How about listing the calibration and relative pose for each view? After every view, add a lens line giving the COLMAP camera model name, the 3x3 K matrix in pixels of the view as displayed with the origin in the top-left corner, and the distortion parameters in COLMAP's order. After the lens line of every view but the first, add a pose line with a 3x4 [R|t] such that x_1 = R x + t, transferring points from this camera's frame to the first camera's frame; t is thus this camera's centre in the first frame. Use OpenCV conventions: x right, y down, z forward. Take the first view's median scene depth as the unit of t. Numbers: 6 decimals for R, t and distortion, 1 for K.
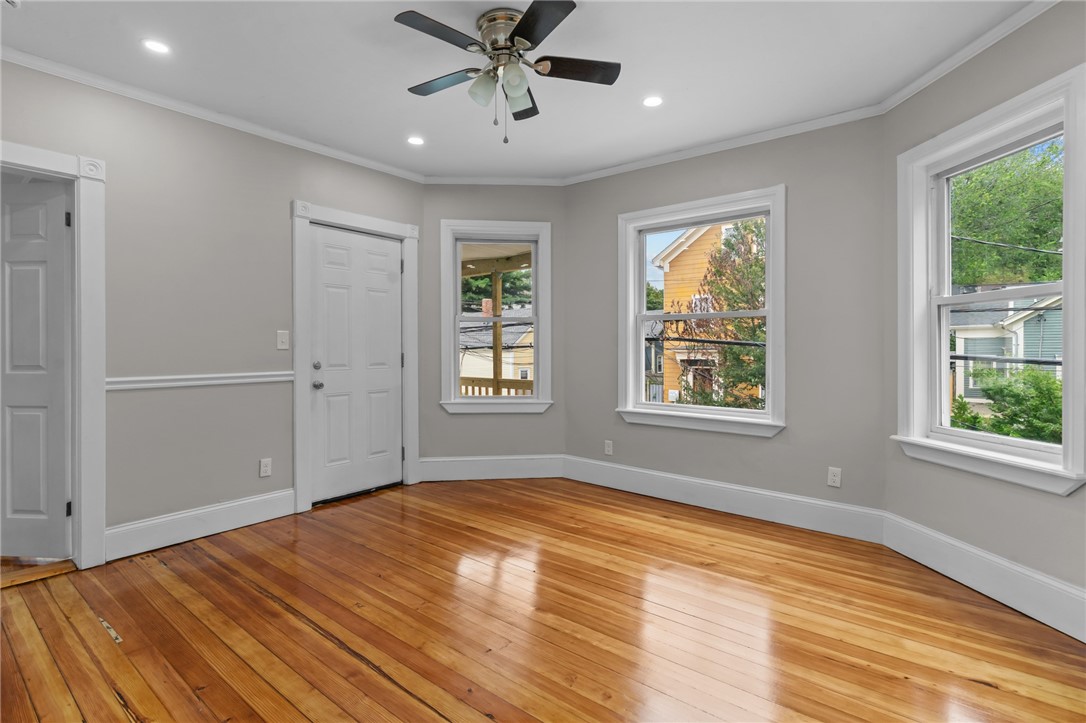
lens RADIAL K [[525.0, 0, 545.3], [0, 525.0, 354.7], [0, 0, 1]] dist [0.001120, -0.000344]
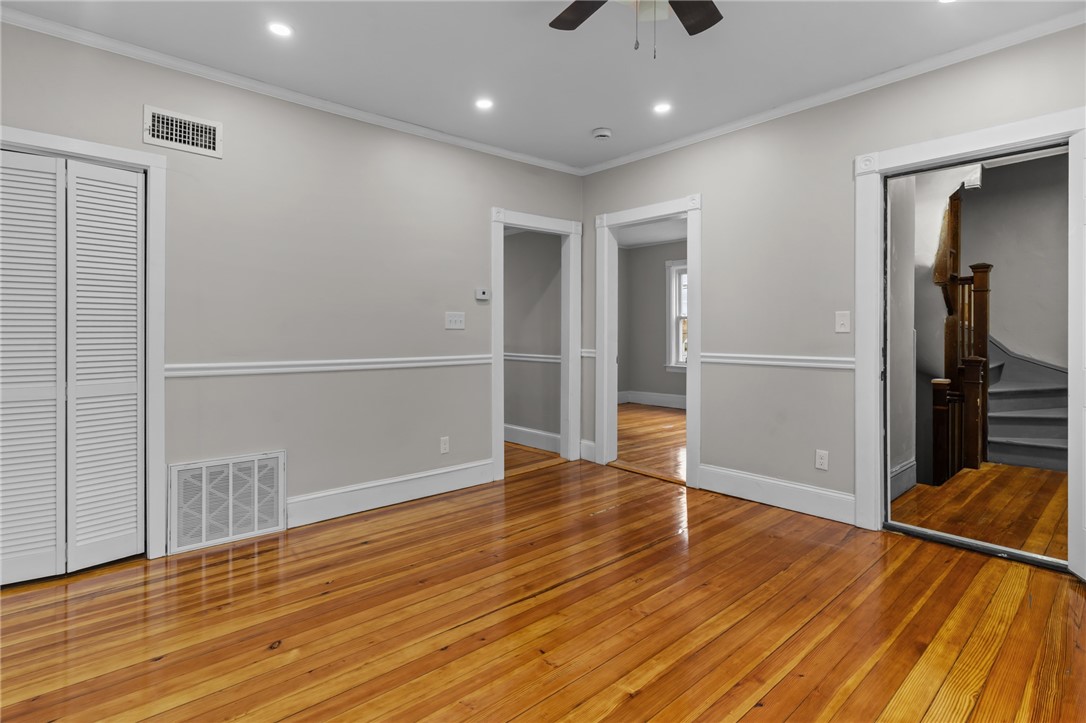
lens RADIAL K [[543.4, 0, 540.8], [0, 543.4, 333.3], [0, 0, 1]] dist [0.000536, -0.000400]
pose [[-0.181804, 0.006136, -0.983316, 0.618842], [-0.011050, 0.999905, 0.008283, -0.012877], [0.983273, 0.012372, -0.181719, 0.849078]]
